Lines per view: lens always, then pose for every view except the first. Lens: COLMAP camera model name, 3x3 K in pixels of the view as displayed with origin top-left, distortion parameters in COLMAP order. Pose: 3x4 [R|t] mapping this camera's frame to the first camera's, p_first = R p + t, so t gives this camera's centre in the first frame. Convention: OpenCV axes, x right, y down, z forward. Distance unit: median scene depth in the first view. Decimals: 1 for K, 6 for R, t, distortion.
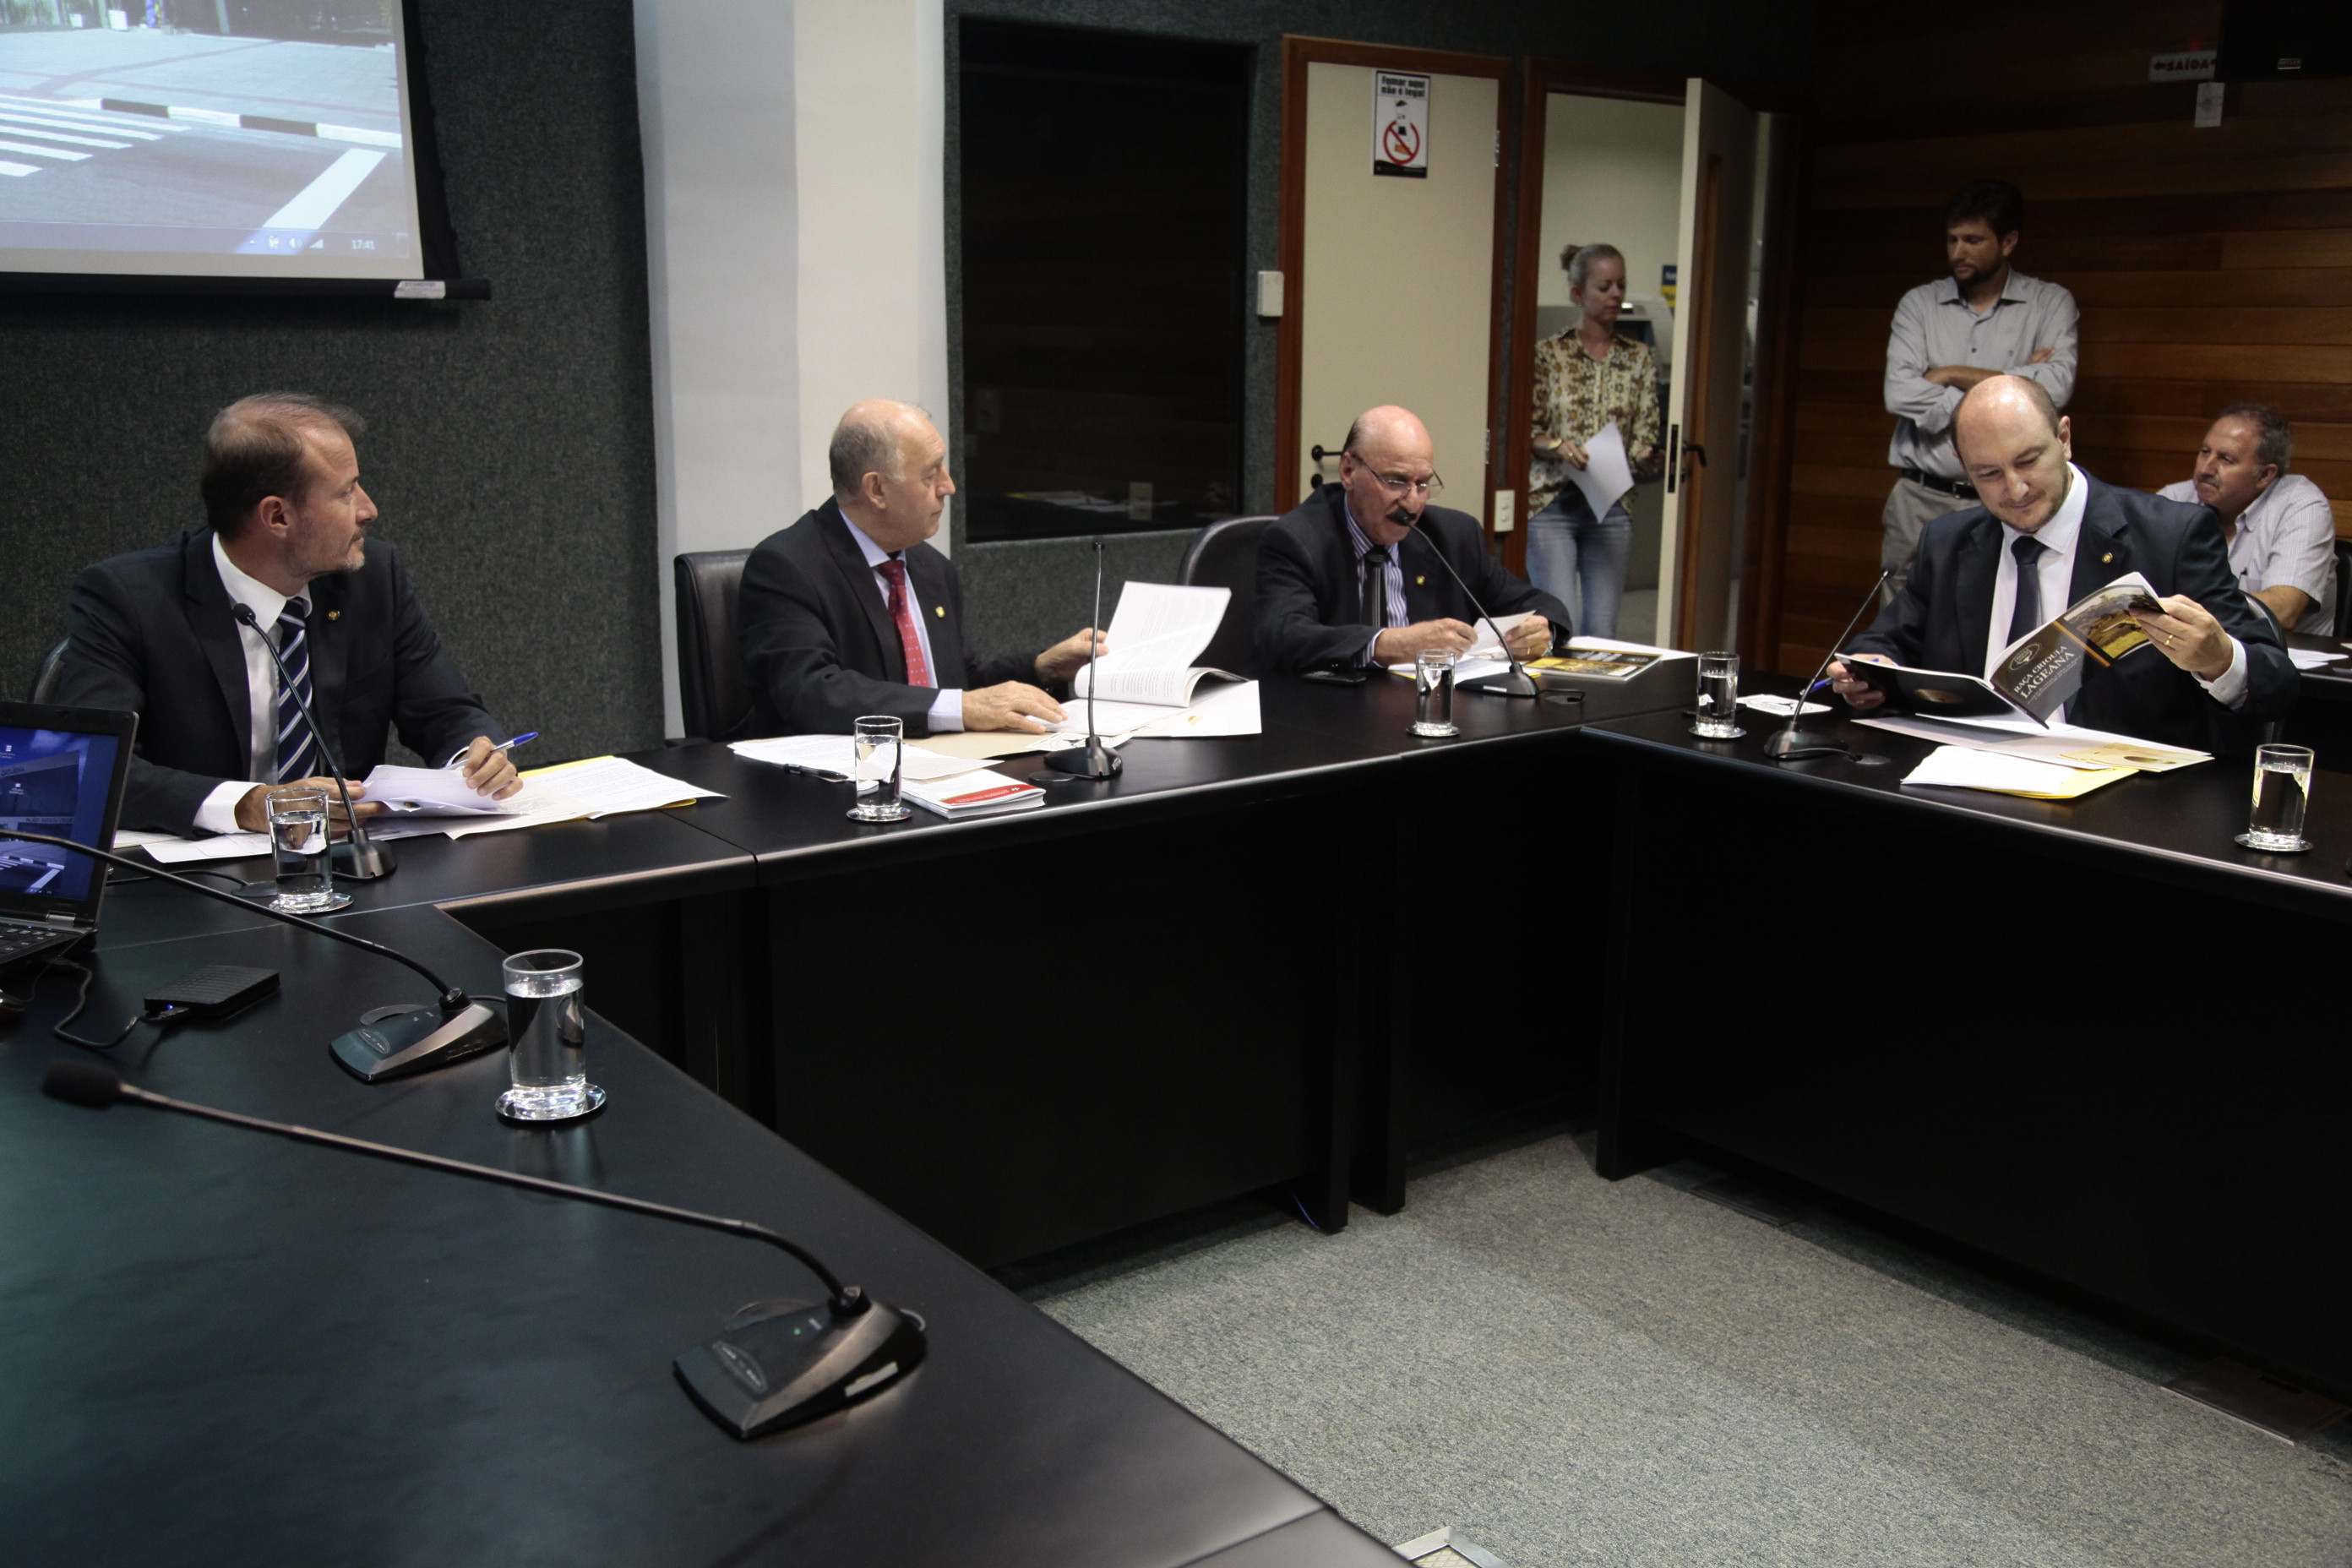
lens RADIAL K [[2170.6, 0, 1172.9], [0, 2170.6, 787.4], [0, 0, 1]] dist [0.006941, 0.000000]
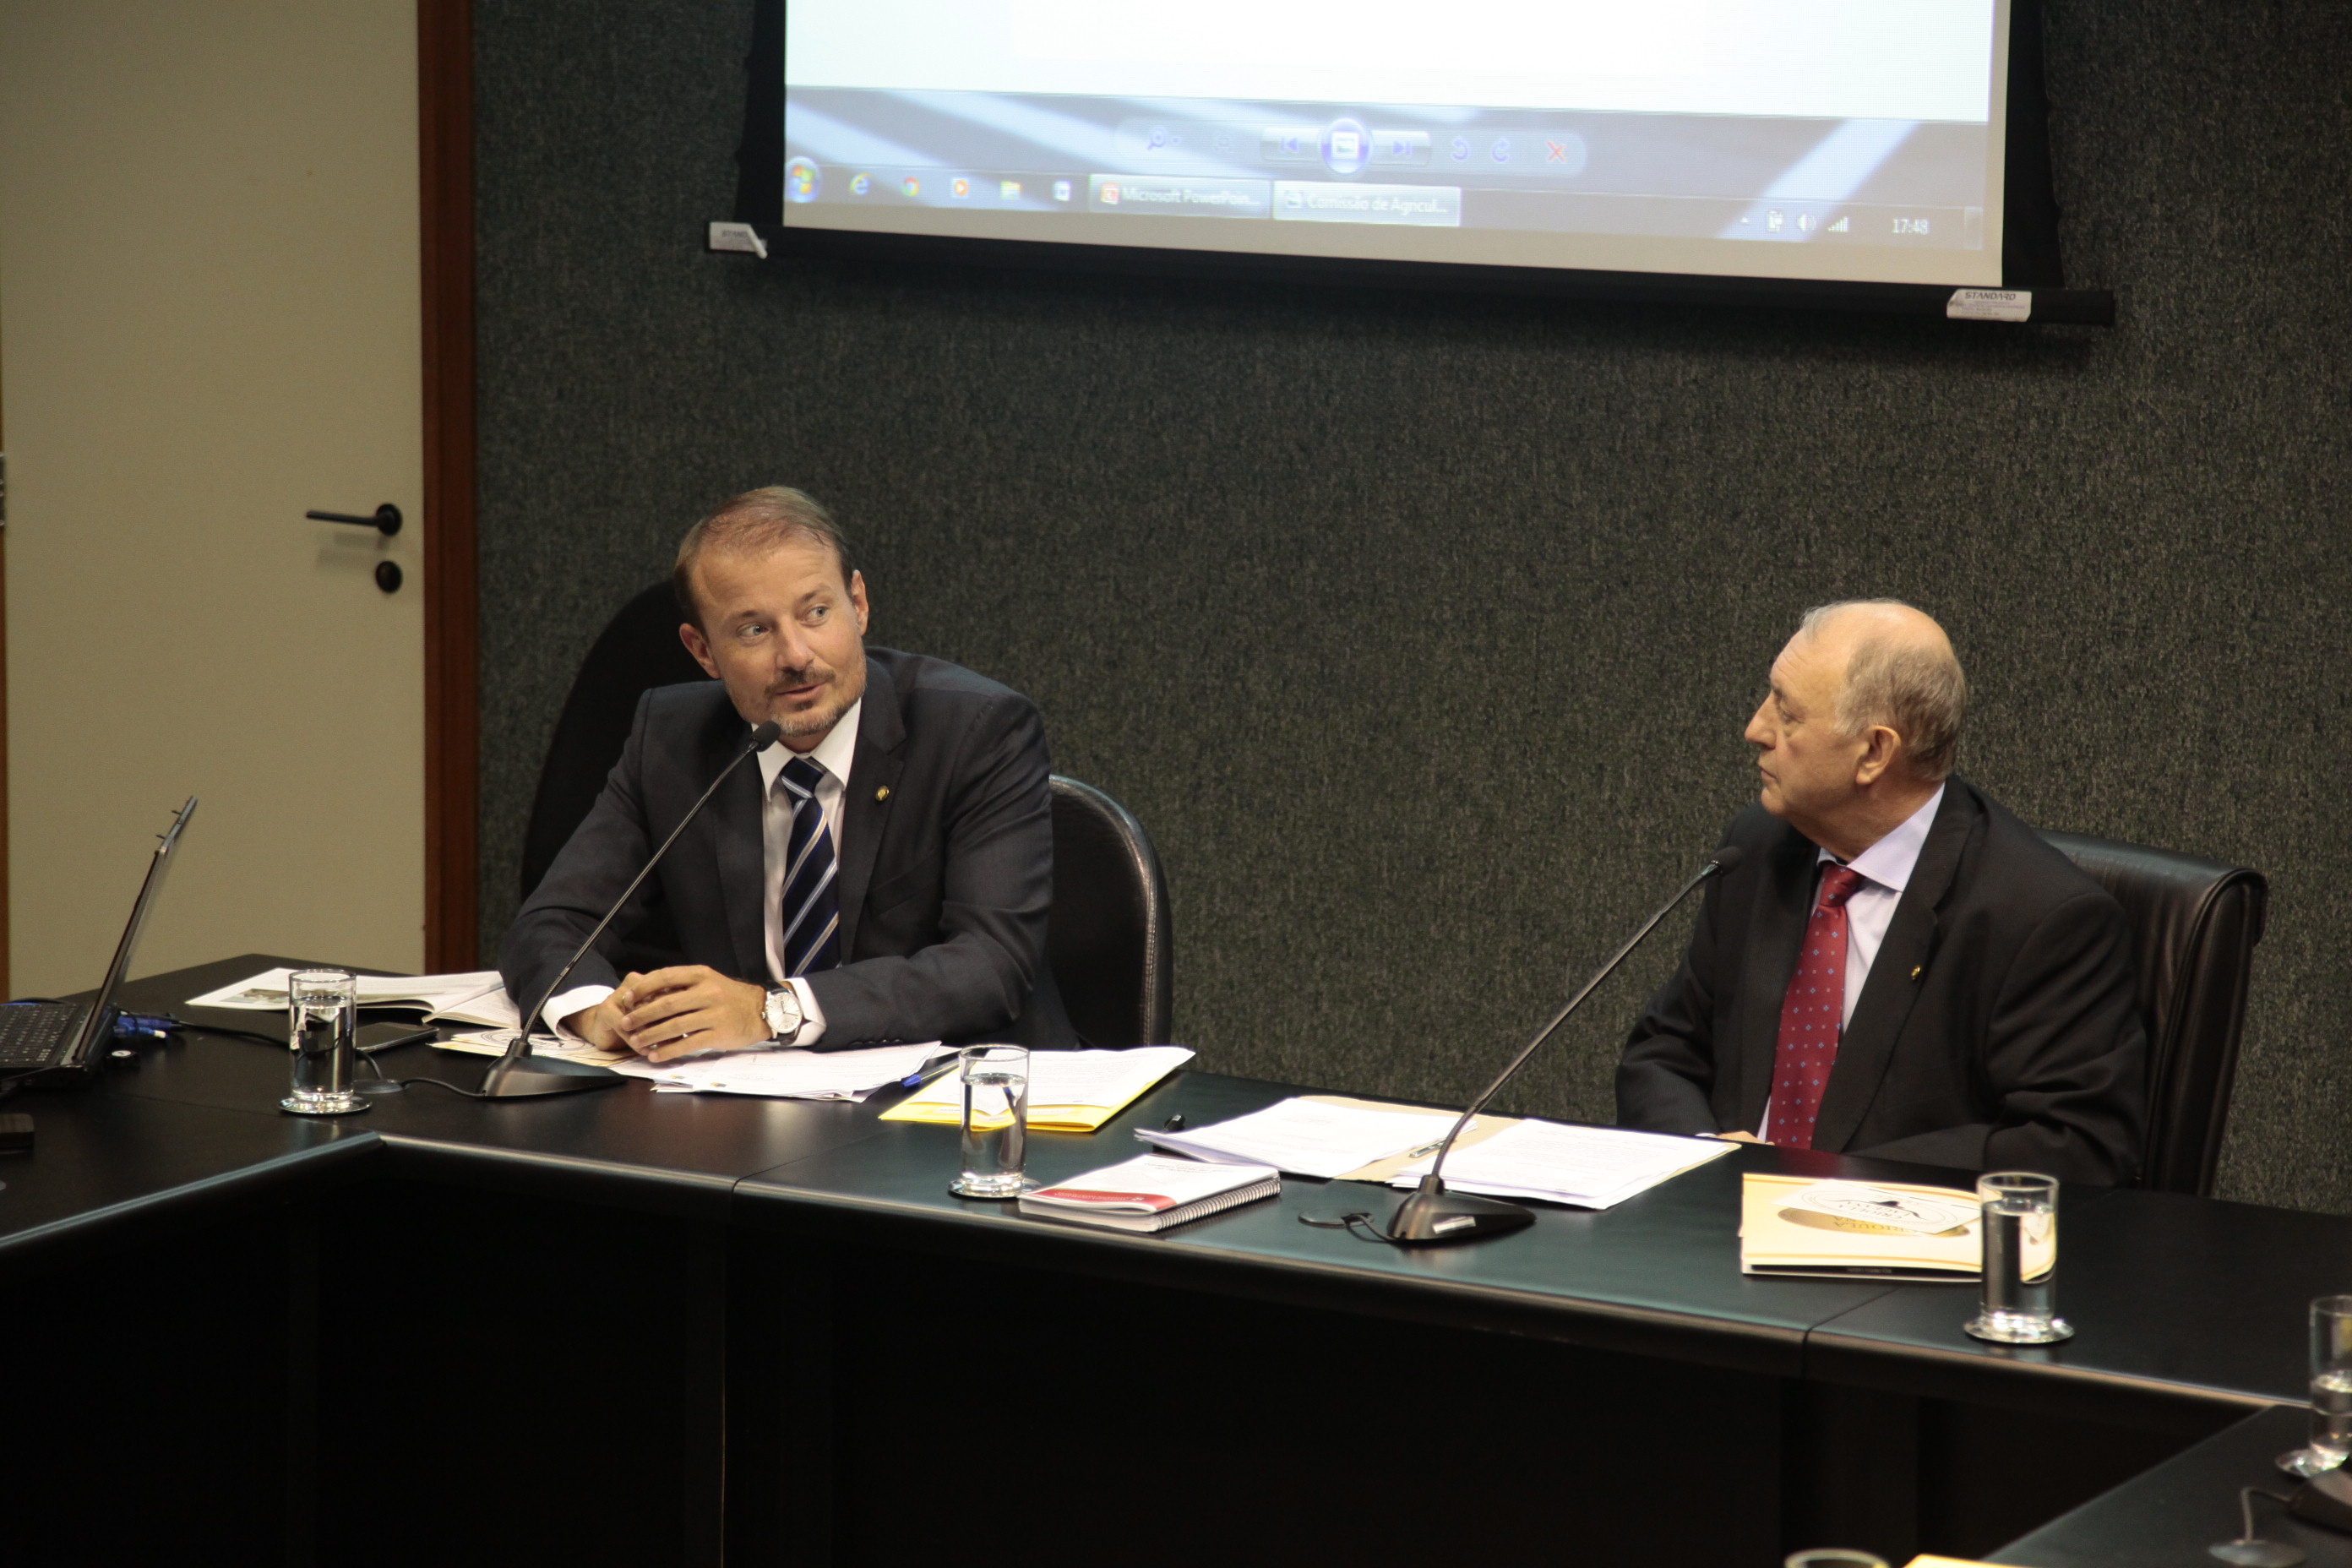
lens RADIAL K [[7135.6, 0, 1070.0], [0, 7135.6, 741.1], [0, 0, 1]] dist [0.671296, 0.000000]
pose [[0.349170, 0.132570, -0.927635, 1.399440], [-0.201120, 0.977474, 0.063989, -0.198608], [0.915222, 0.164223, 0.367967, 0.106275]]
